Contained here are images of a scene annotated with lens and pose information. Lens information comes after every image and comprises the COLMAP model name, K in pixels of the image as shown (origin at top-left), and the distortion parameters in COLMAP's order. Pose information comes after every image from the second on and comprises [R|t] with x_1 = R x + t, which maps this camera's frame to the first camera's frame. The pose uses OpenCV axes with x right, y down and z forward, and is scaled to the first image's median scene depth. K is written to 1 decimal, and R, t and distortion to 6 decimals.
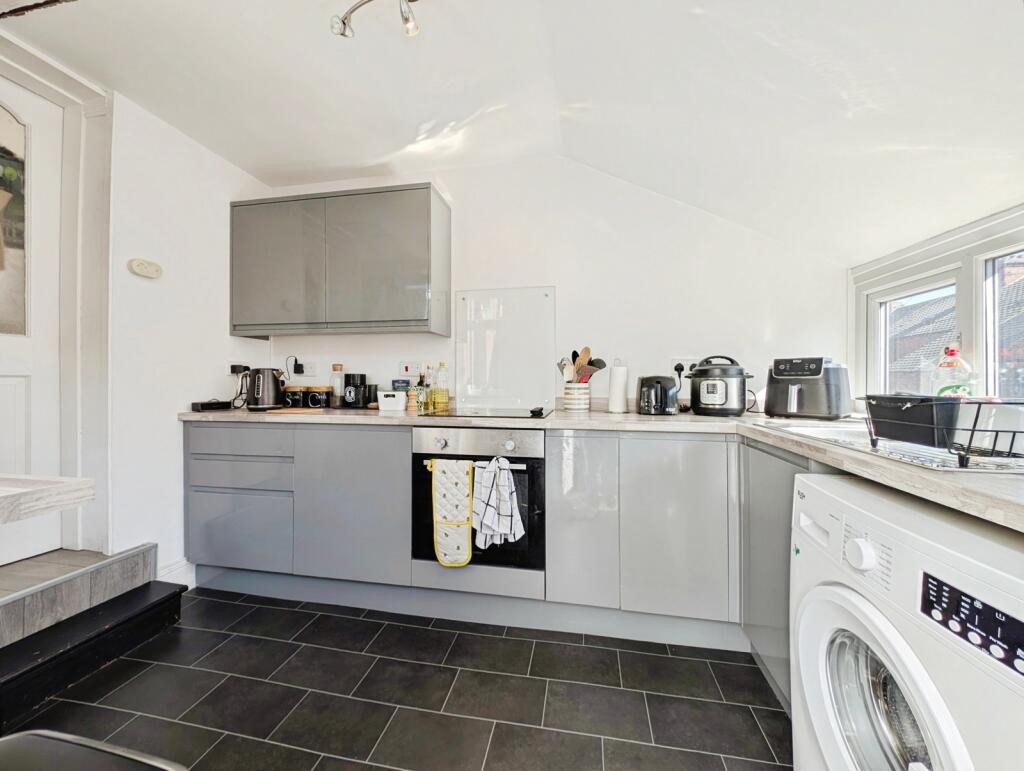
lens RADIAL K [[383.6, 0, 512.0], [0, 383.6, 385.5], [0, 0, 1]] dist [-0.000213, -0.000029]
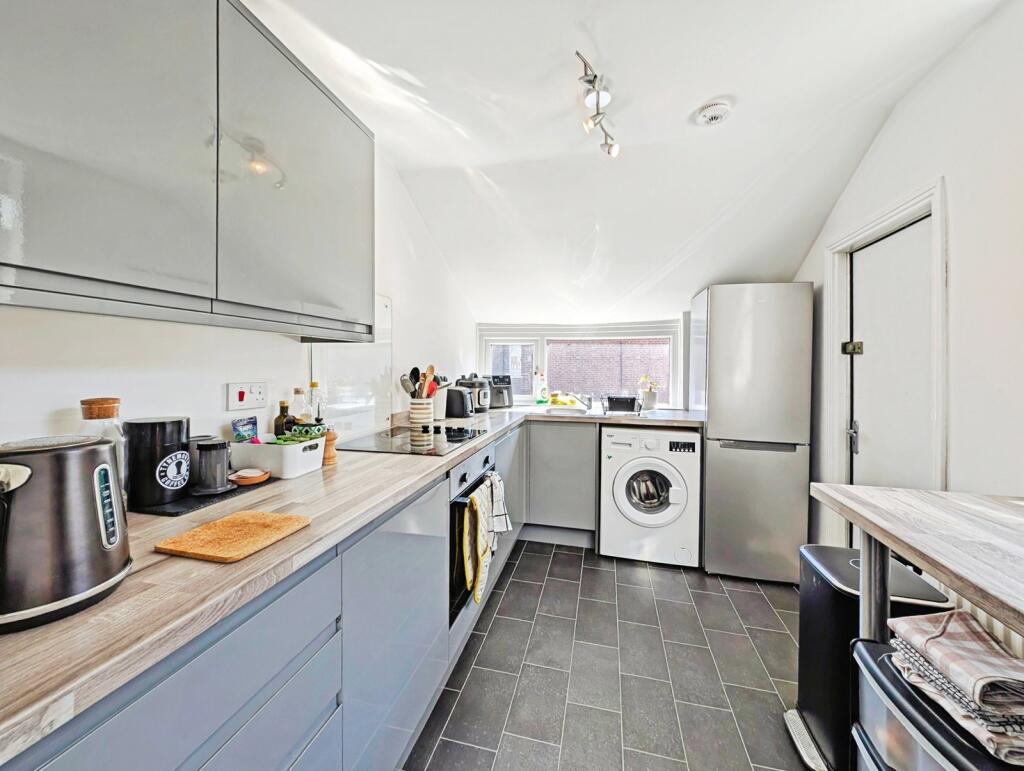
lens RADIAL K [[389.3, 0, 509.9], [0, 389.3, 367.7], [0, 0, 1]] dist [0.014059, -0.012993]
pose [[0.058363, -0.008685, 0.998258, -0.894014], [0.000590, 0.999962, 0.008665, -0.098548], [-0.998295, 0.000083, 0.058366, 0.677935]]
